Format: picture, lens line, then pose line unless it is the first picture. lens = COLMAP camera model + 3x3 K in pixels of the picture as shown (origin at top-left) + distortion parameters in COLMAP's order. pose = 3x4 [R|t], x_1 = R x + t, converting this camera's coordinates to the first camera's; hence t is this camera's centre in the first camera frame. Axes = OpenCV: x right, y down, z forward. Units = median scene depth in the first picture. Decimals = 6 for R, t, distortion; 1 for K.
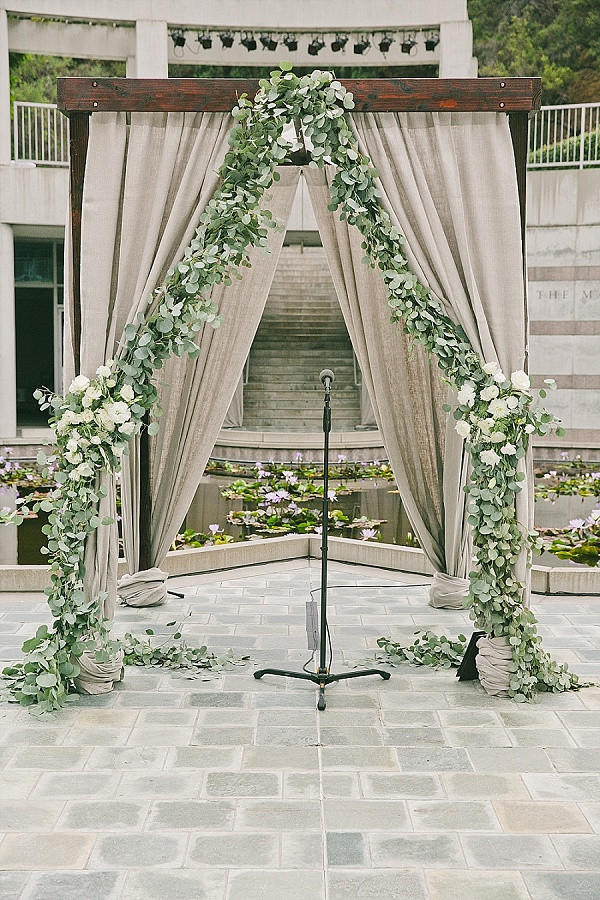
lens RADIAL K [[1389.1, 0, 300.0], [0, 1389.1, 450.0], [0, 0, 1]] dist [0.209634, 0.023898]
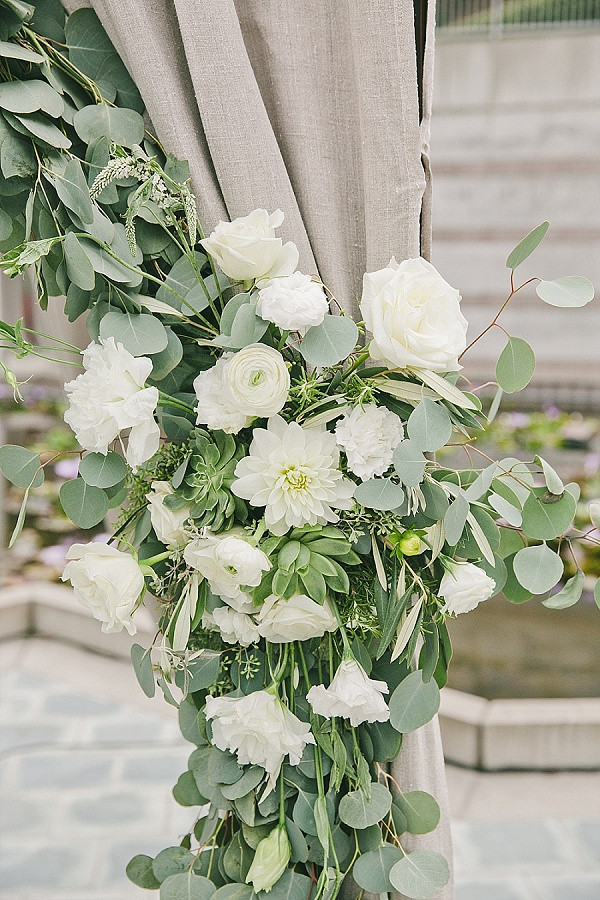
lens RADIAL K [[1274.4, 0, 300.0], [0, 1274.4, 450.0], [0, 0, 1]] dist [0.093006, -0.002973]
pose [[0.998173, -0.011052, 0.059393, 0.132802], [0.006959, 0.997614, 0.068686, -0.043779], [-0.060011, -0.068147, 0.995869, 0.834314]]
